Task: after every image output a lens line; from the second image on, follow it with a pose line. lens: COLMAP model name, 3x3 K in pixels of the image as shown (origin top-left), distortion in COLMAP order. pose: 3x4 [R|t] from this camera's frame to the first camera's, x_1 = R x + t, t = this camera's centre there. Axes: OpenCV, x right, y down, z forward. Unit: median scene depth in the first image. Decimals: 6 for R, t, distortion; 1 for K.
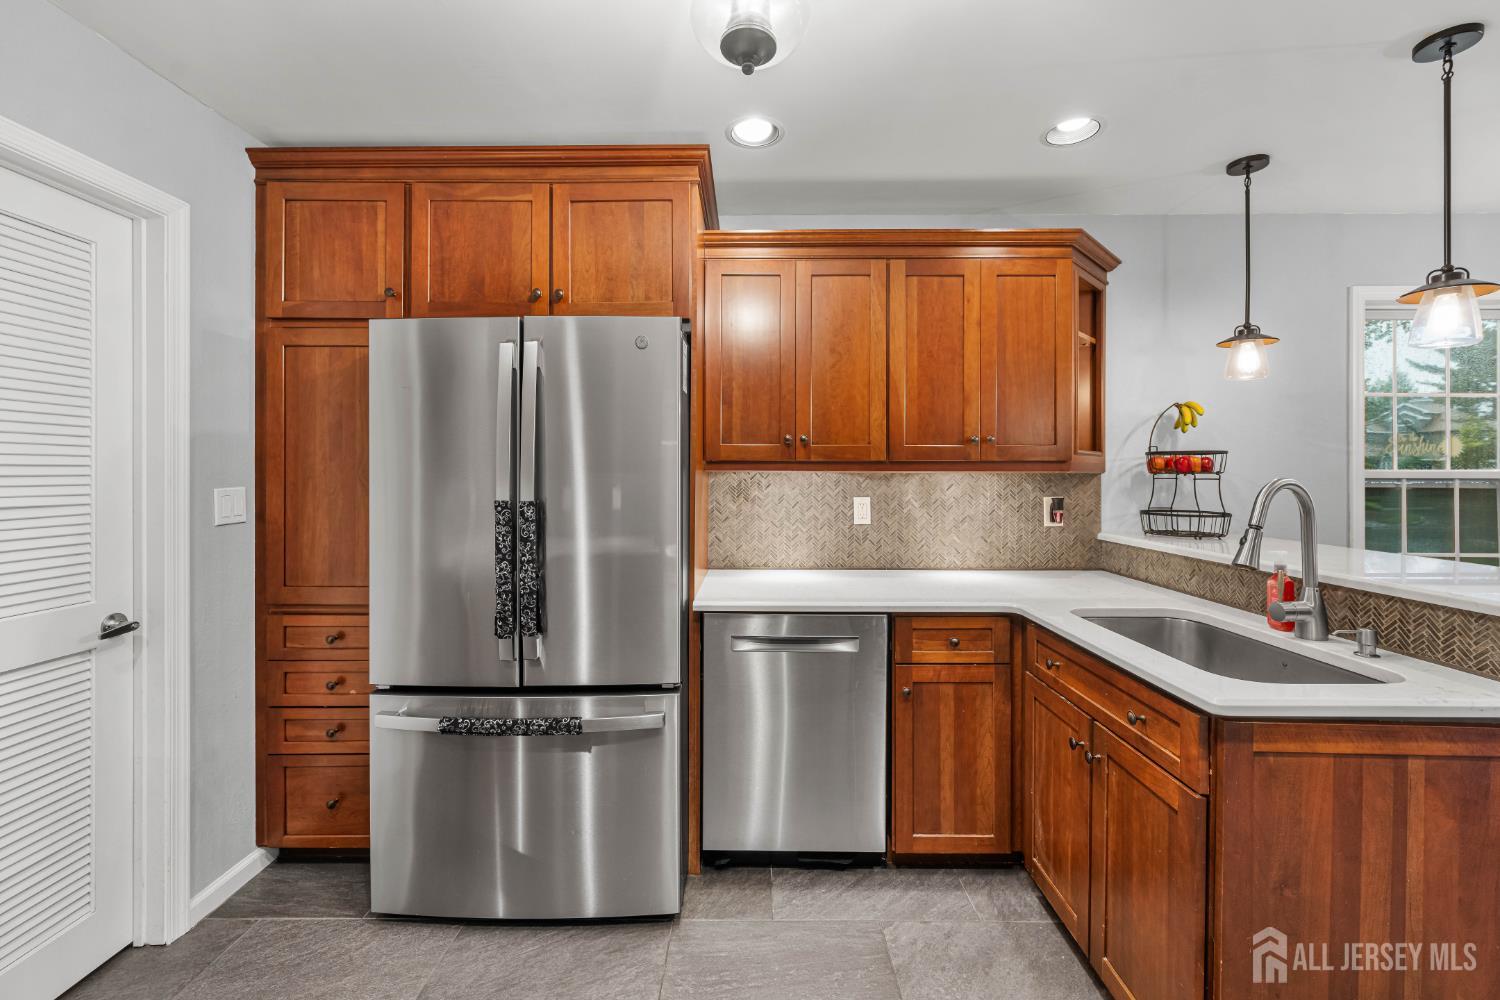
lens RADIAL K [[624.0, 0, 747.7], [0, 624.0, 472.0], [0, 0, 1]] dist [-0.003023, 0.000278]
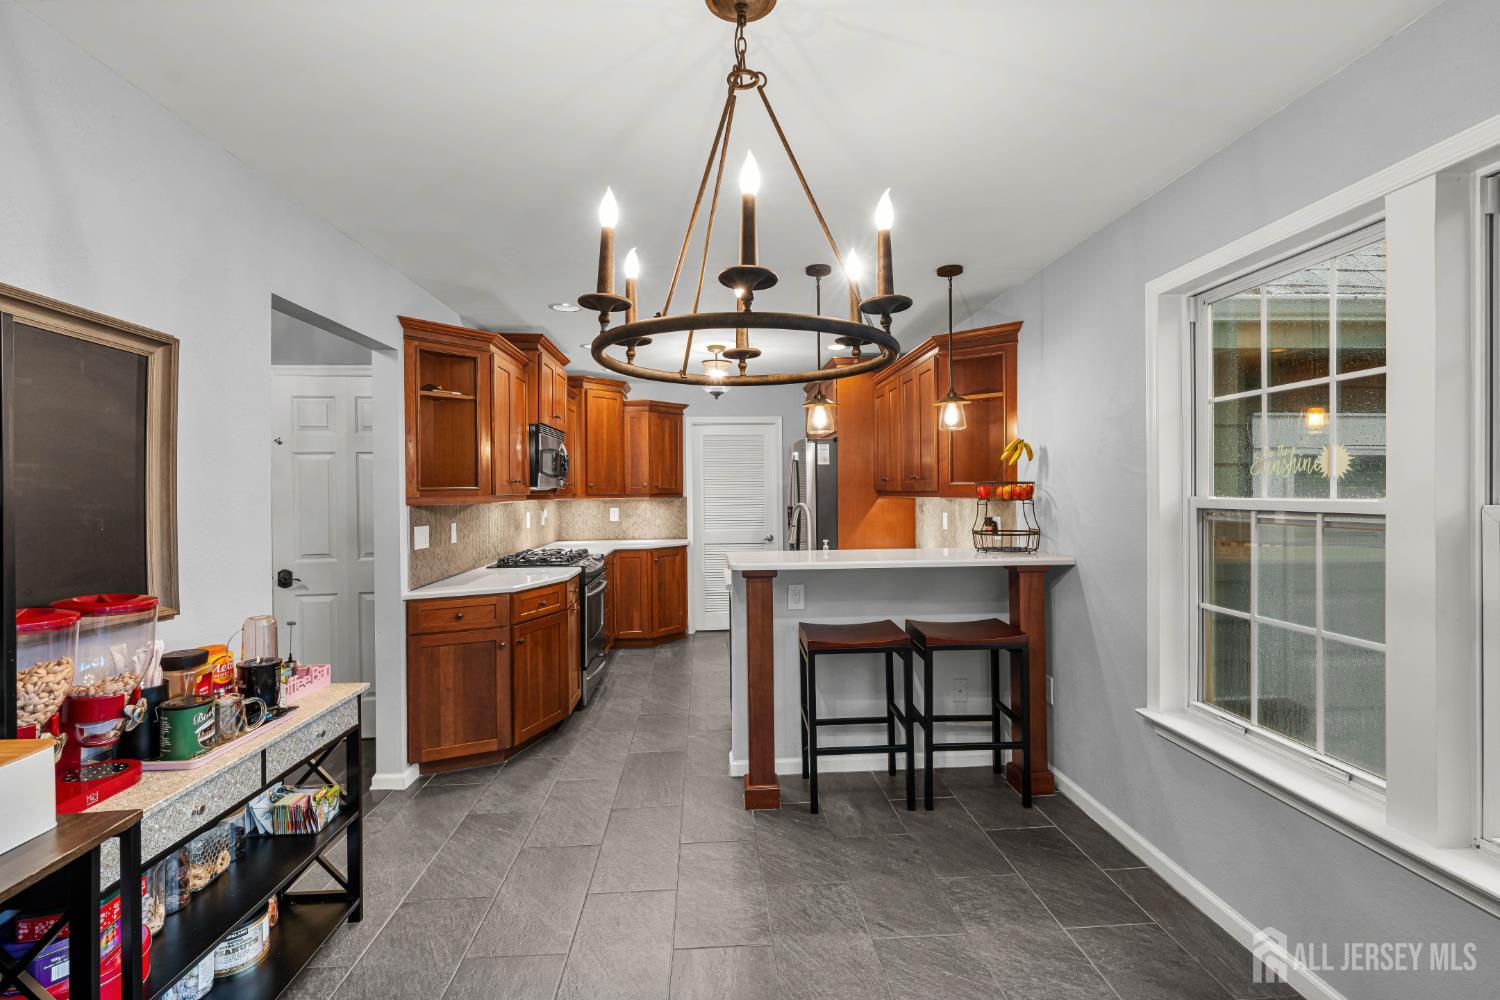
lens RADIAL K [[672.3, 0, 742.1], [0, 672.3, 492.0], [0, 0, 1]] dist [0.004001, 0.001041]
pose [[0.062135, -0.000666, -0.998068, 2.117486], [0.011548, 0.999933, 0.000051, -0.018896], [0.998001, -0.011529, 0.062138, 0.434289]]
